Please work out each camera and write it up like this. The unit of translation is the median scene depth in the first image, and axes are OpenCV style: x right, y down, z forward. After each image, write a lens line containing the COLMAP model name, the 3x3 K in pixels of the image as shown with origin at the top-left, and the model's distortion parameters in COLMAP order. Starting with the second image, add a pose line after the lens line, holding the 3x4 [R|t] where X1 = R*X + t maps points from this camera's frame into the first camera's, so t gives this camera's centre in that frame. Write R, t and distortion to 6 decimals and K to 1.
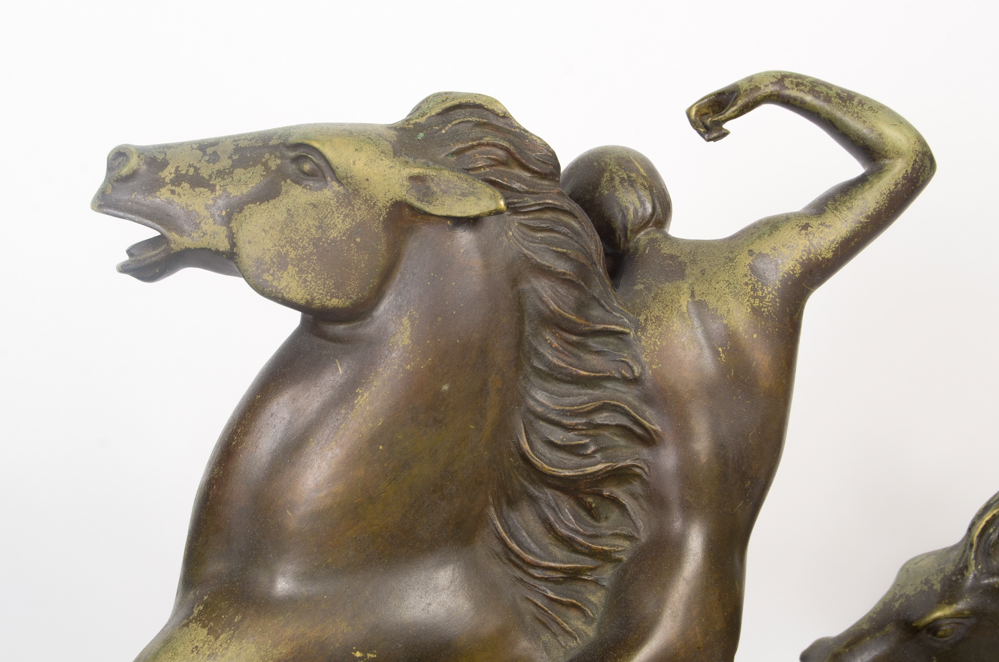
lens RADIAL K [[1374.8, 0, 494.9], [0, 1374.8, 324.0], [0, 0, 1]] dist [0.002326, 0.000000]
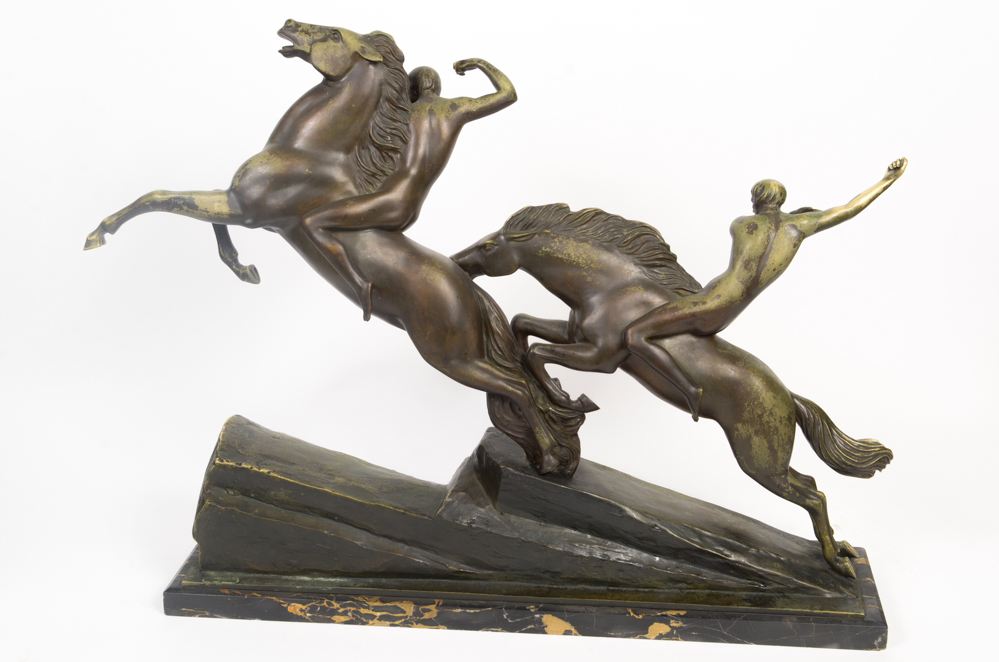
lens RADIAL K [[1374.8, 0, 498.3], [0, 1374.8, 331.4], [0, 0, 1]] dist [0.002326, 0.000000]
pose [[0.951325, 0.300485, -0.068479, 0.720688], [-0.305650, 0.948367, -0.084730, 0.765415], [0.039483, 0.101537, 0.994048, -2.412449]]
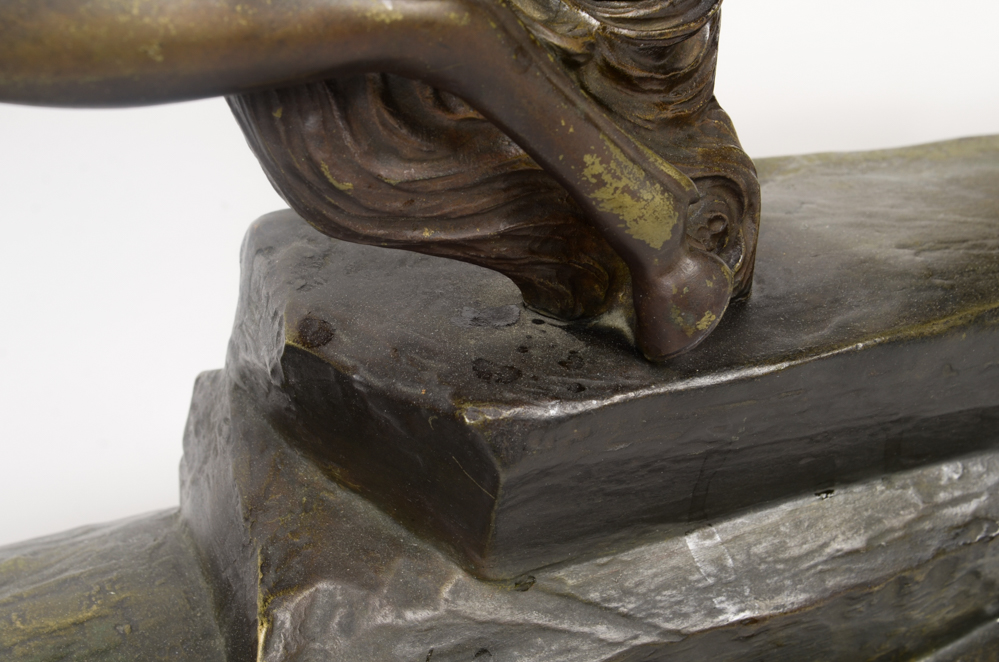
lens RADIAL K [[1446.9, 0, 504.7], [0, 1446.9, 334.0], [0, 0, 1]] dist [0.002704, 0.000000]
pose [[0.949984, -0.153505, 0.271967, 0.413682], [0.104709, 0.977011, 0.185702, 0.619836], [-0.294221, -0.147937, 0.944219, 0.542540]]
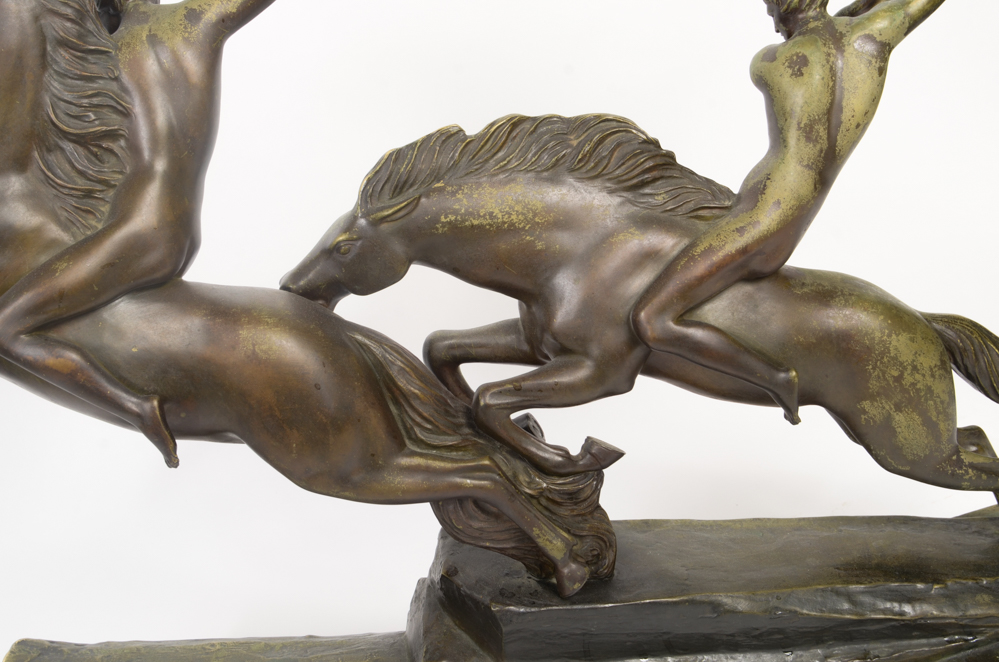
lens RADIAL K [[1374.8, 0, 497.7], [0, 1374.8, 336.9], [0, 0, 1]] dist [0.002326, 0.000000]
pose [[0.998068, -0.021296, 0.058367, 0.481807], [0.019595, 0.999371, 0.029561, 0.330266], [-0.058960, -0.028361, 0.997857, -0.803682]]
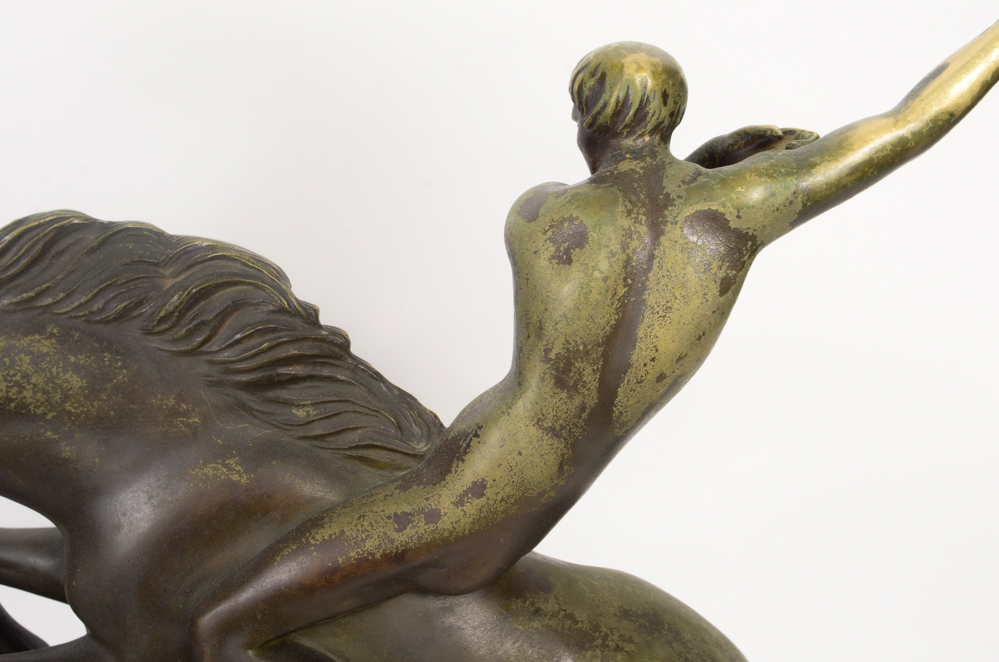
lens RADIAL K [[1374.8, 0, 505.9], [0, 1374.8, 336.2], [0, 0, 1]] dist [0.002326, 0.000000]
pose [[0.979727, 0.194994, -0.045969, 1.034315], [-0.189131, 0.975910, 0.108758, -0.016171], [0.066068, -0.097859, 0.993005, 0.098063]]
